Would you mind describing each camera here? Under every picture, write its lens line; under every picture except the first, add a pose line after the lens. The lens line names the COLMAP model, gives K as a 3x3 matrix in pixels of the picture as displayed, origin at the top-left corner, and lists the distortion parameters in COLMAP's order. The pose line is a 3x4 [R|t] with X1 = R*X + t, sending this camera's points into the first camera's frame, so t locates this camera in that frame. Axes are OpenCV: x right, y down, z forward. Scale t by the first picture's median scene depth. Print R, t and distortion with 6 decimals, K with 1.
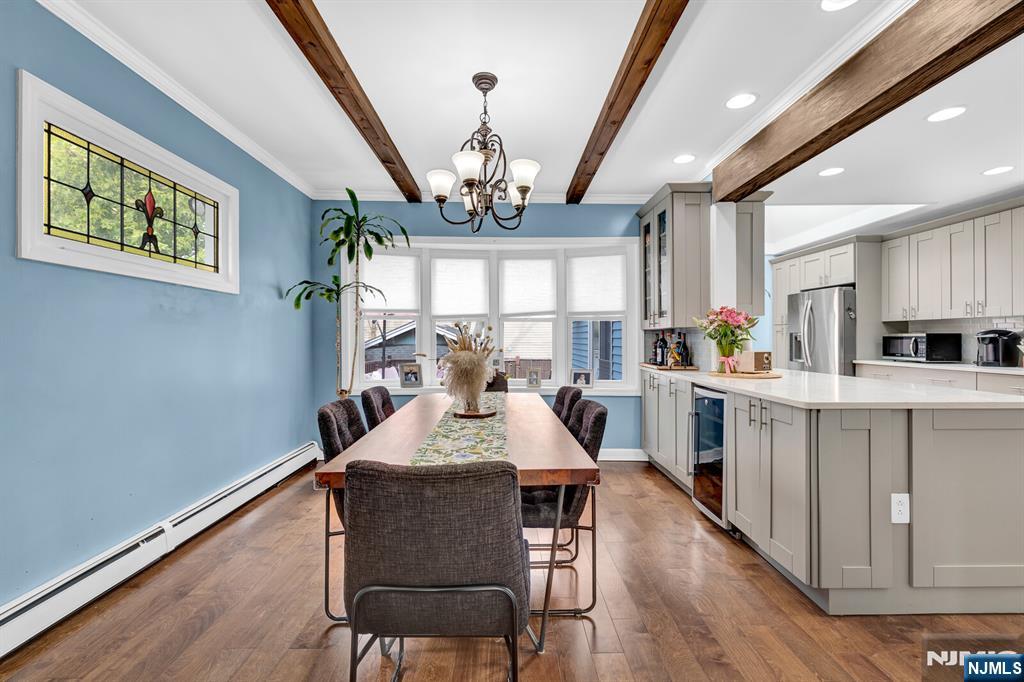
lens RADIAL K [[437.2, 0, 510.8], [0, 437.2, 338.6], [0, 0, 1]] dist [-0.001406, 0.000004]
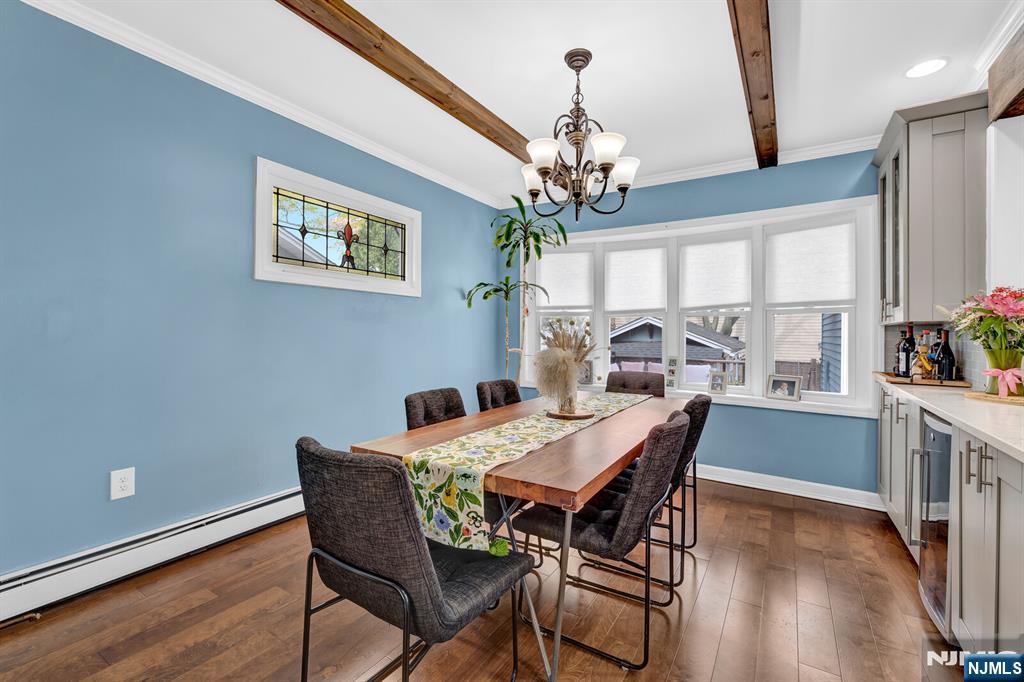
lens RADIAL K [[436.1, 0, 511.8], [0, 436.1, 334.8], [0, 0, 1]] dist [-0.002516, -0.000275]
pose [[0.837018, 0.009182, -0.547098, 0.231109], [-0.009859, 0.999950, 0.001699, -0.000225], [0.547086, 0.003972, 0.837067, 0.101720]]
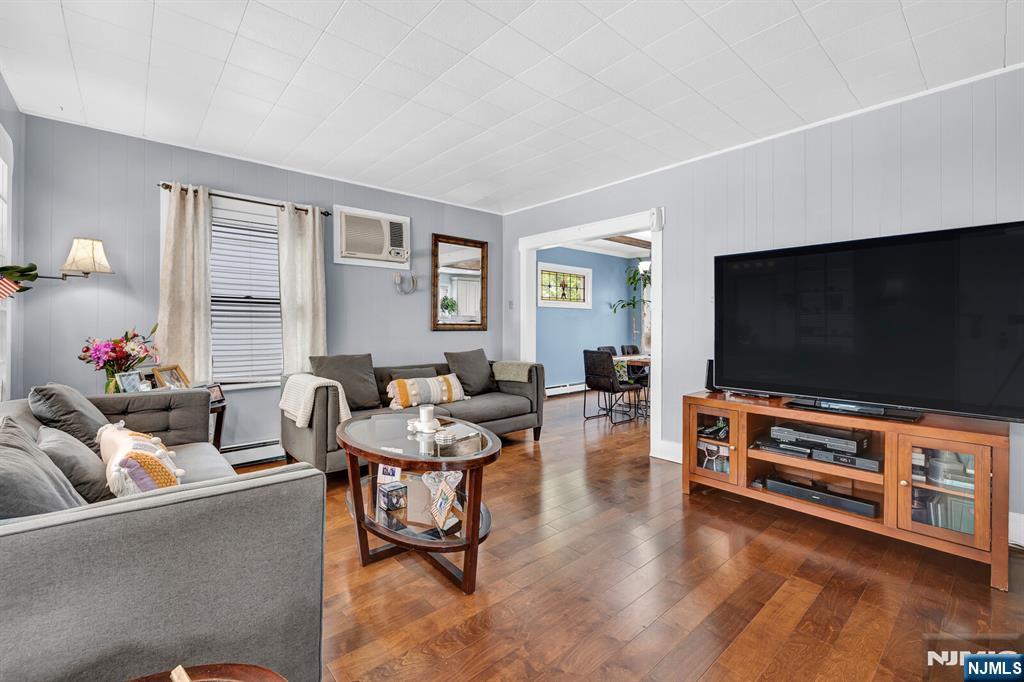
lens RADIAL K [[436.1, 0, 511.8], [0, 436.1, 334.8], [0, 0, 1]] dist [-0.002516, -0.000275]
pose [[0.644927, 0.014112, -0.764113, 0.934624], [-0.000701, 0.999840, 0.017873, 0.004468], [0.764243, -0.010992, 0.644834, -0.920285]]
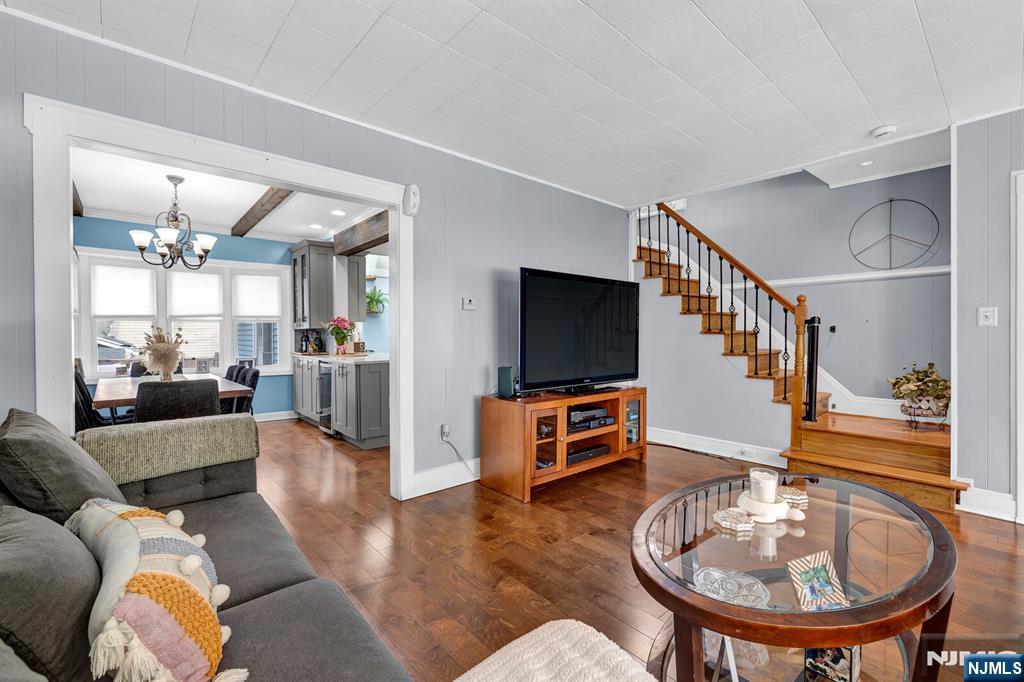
lens RADIAL K [[437.2, 0, 510.8], [0, 437.2, 338.6], [0, 0, 1]] dist [-0.001406, 0.000004]
pose [[0.762592, -0.007896, 0.646831, -0.113601], [0.003774, 0.999963, 0.007757, 0.003010], [-0.646868, -0.003474, 0.762594, -0.735006]]
